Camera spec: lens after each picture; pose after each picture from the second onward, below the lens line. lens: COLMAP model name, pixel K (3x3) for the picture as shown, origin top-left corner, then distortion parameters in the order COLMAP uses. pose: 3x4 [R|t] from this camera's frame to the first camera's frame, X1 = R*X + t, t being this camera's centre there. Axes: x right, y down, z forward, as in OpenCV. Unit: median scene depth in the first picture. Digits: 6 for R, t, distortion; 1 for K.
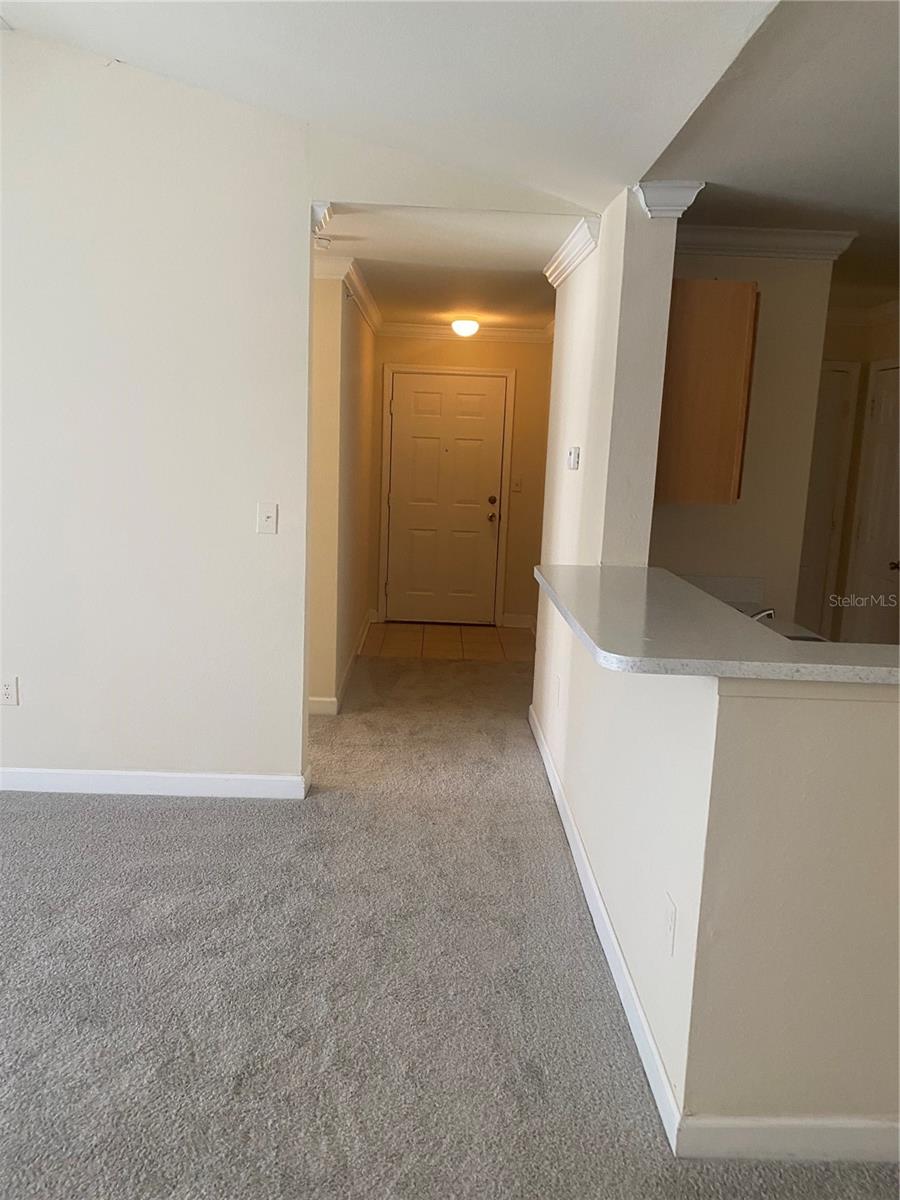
lens RADIAL K [[902.3, 0, 443.8], [0, 902.3, 589.9], [0, 0, 1]] dist [0.014213, -0.010740]
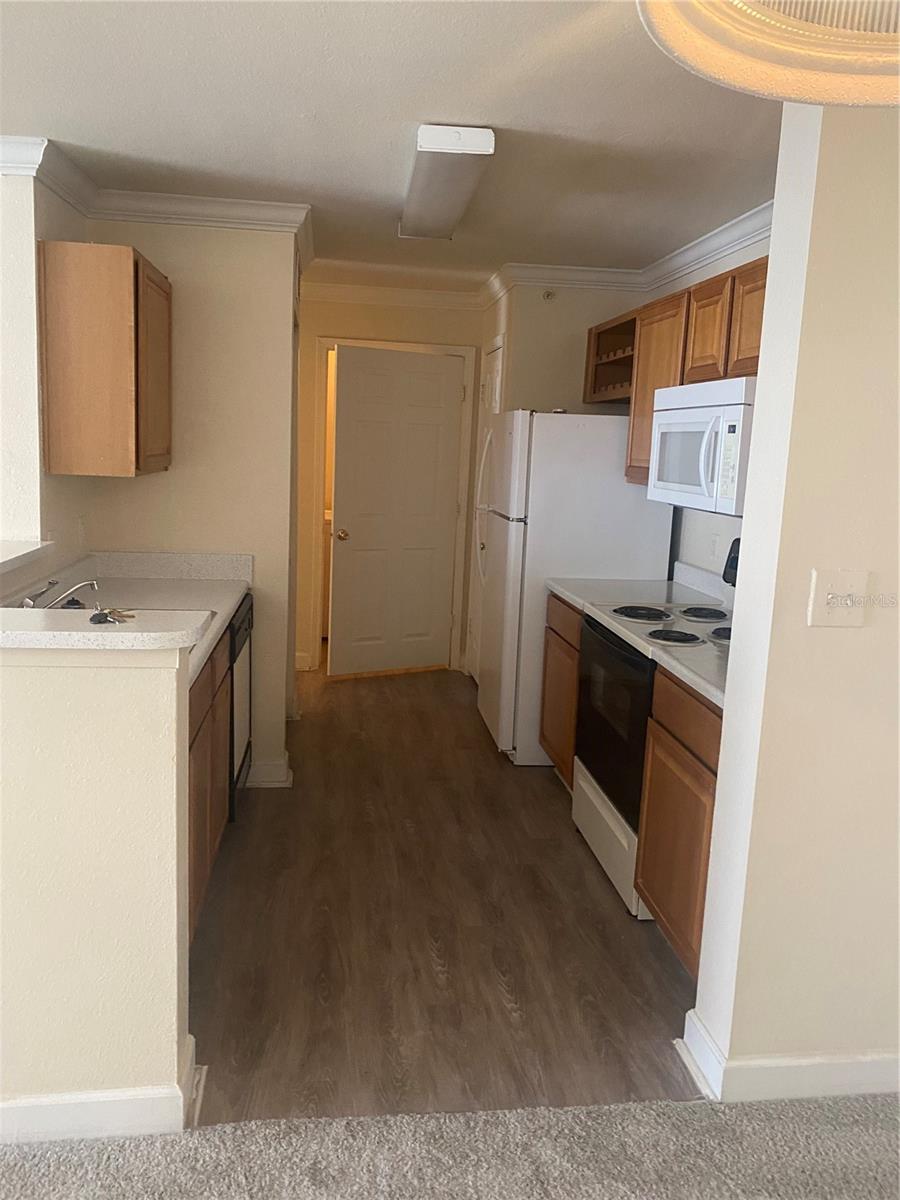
lens RADIAL K [[902.3, 0, 443.8], [0, 902.3, 589.9], [0, 0, 1]] dist [0.014213, -0.010740]
pose [[0.994984, -0.011737, 0.099340, 0.671511], [0.011503, 0.999930, 0.002935, 0.038803], [-0.099367, -0.001777, 0.995049, -0.011880]]
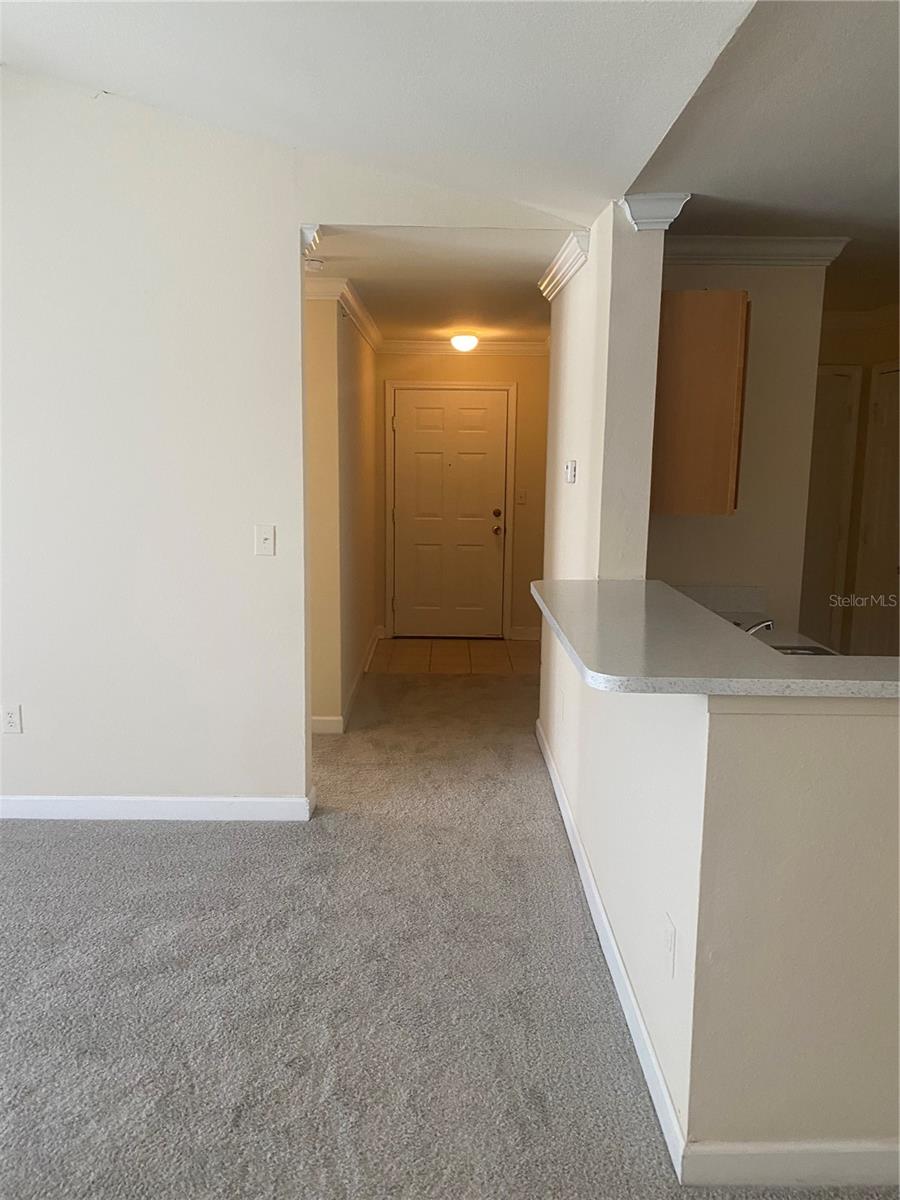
lens RADIAL K [[902.3, 0, 443.8], [0, 902.3, 589.9], [0, 0, 1]] dist [0.014213, -0.010740]
pose [[0.999560, -0.025416, -0.015261, 0.022816], [0.025212, 0.999592, -0.013406, -0.008148], [0.015595, 0.013015, 0.999794, 0.005124]]
